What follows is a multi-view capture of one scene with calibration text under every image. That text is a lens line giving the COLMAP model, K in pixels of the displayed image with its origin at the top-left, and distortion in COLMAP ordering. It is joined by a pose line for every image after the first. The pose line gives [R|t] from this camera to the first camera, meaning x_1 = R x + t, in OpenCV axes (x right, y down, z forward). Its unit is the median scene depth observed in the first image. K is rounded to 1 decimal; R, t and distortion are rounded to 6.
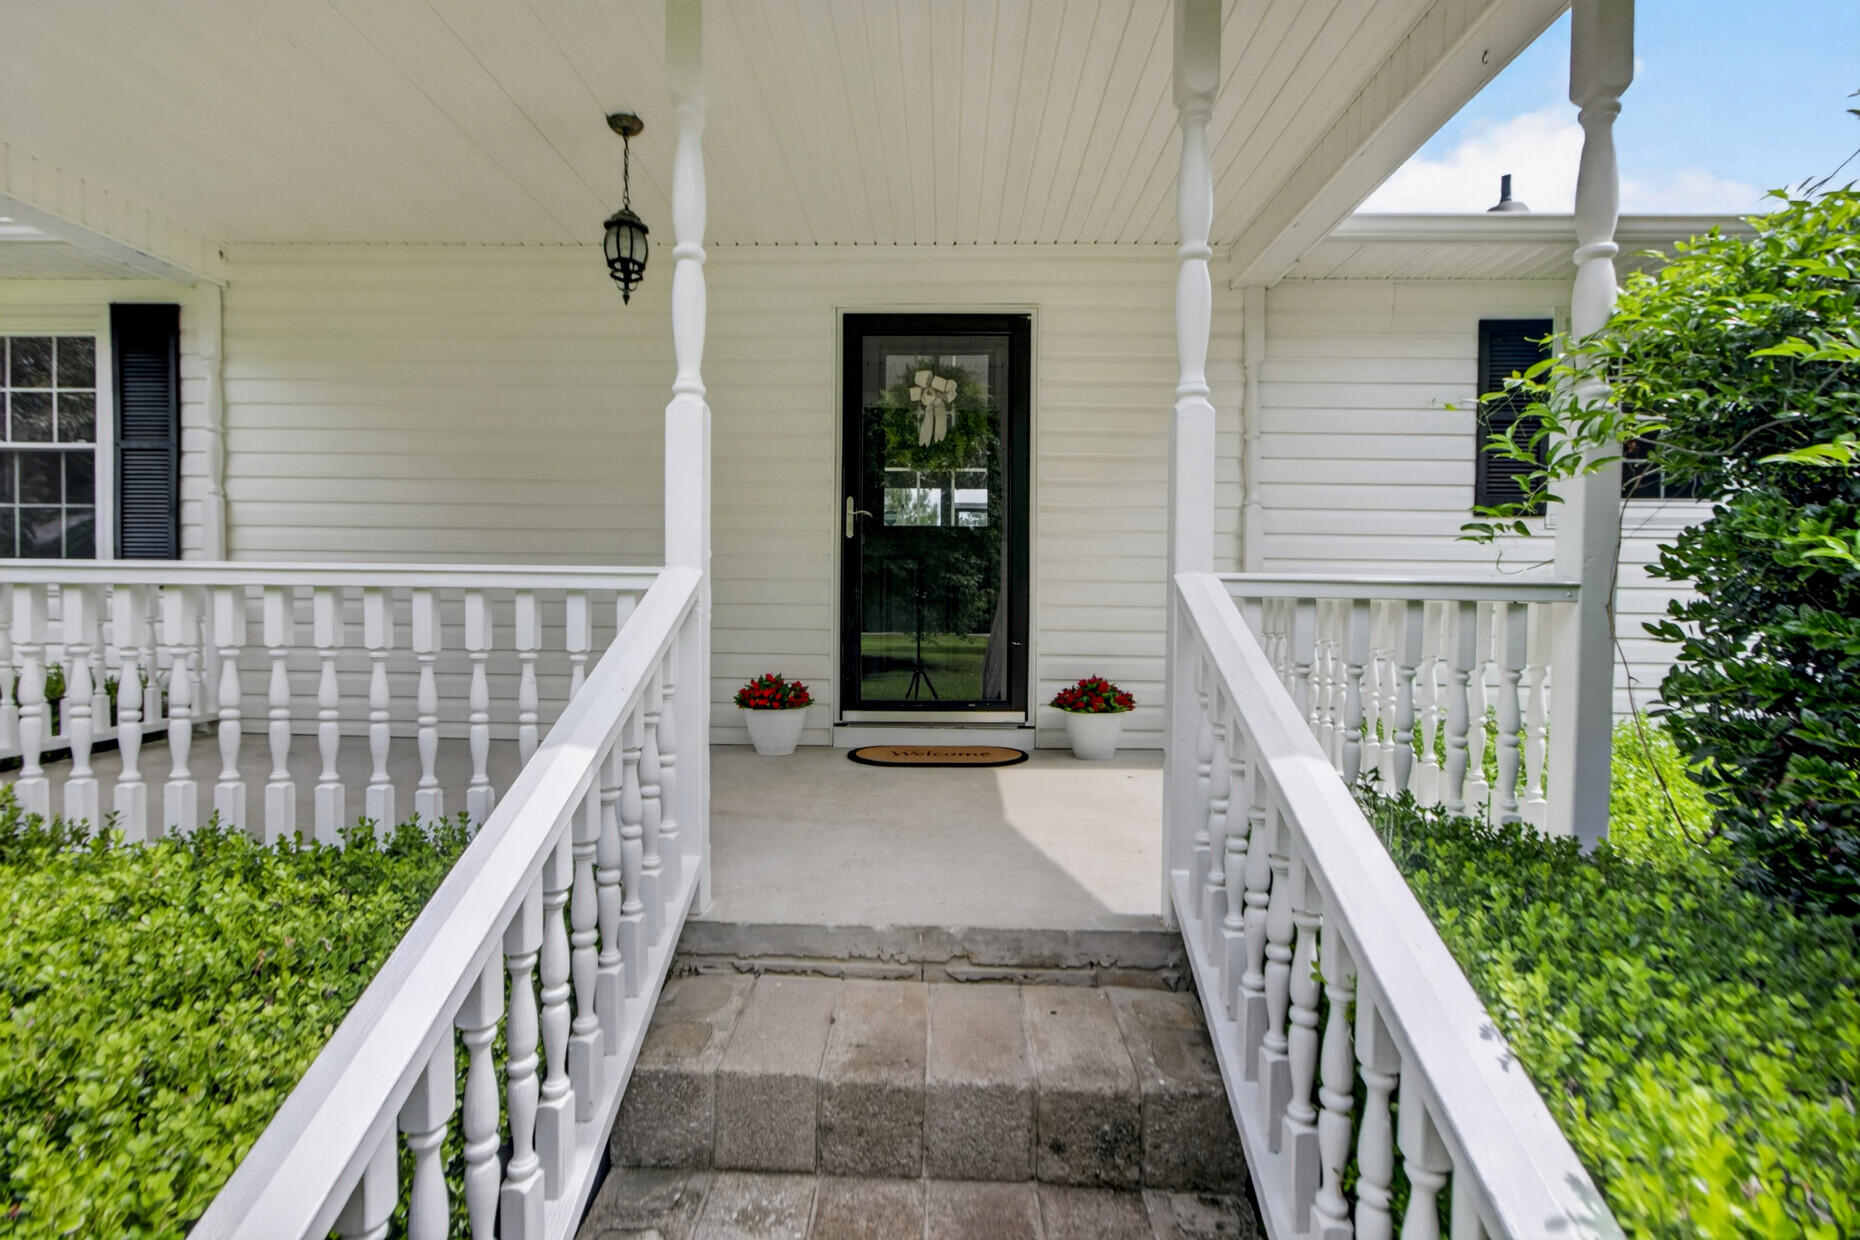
lens RADIAL K [[862.5, 0, 920.9], [0, 862.5, 614.5], [0, 0, 1]] dist [0.001594, 0.000290]
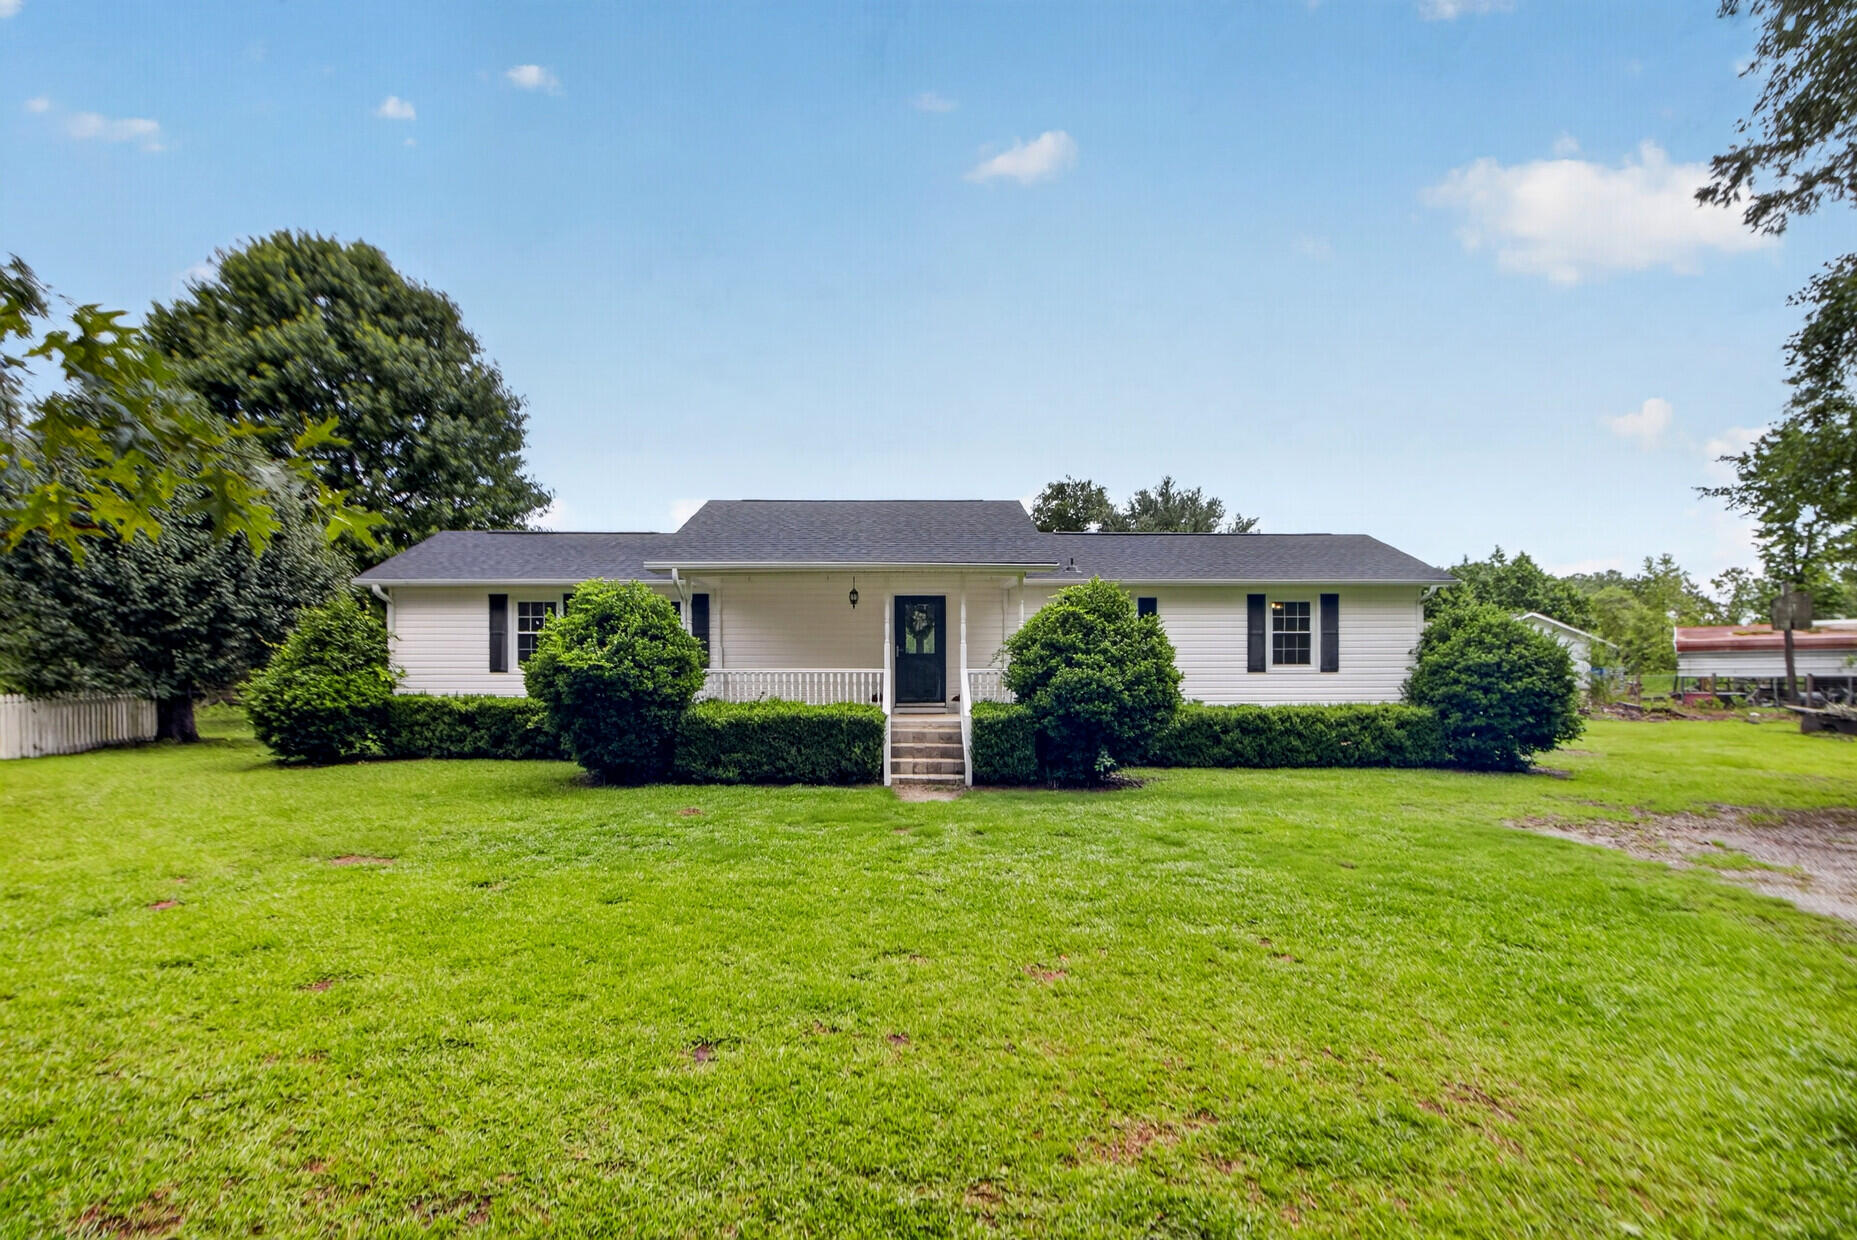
lens RADIAL K [[861.1, 0, 919.4], [0, 861.1, 614.5], [0, 0, 1]] dist [0.001594, 0.000290]
pose [[0.998498, -0.008045, 0.054193, -0.182460], [0.012635, 0.996310, -0.084890, 0.044356], [-0.053310, 0.085447, 0.994915, -2.682328]]
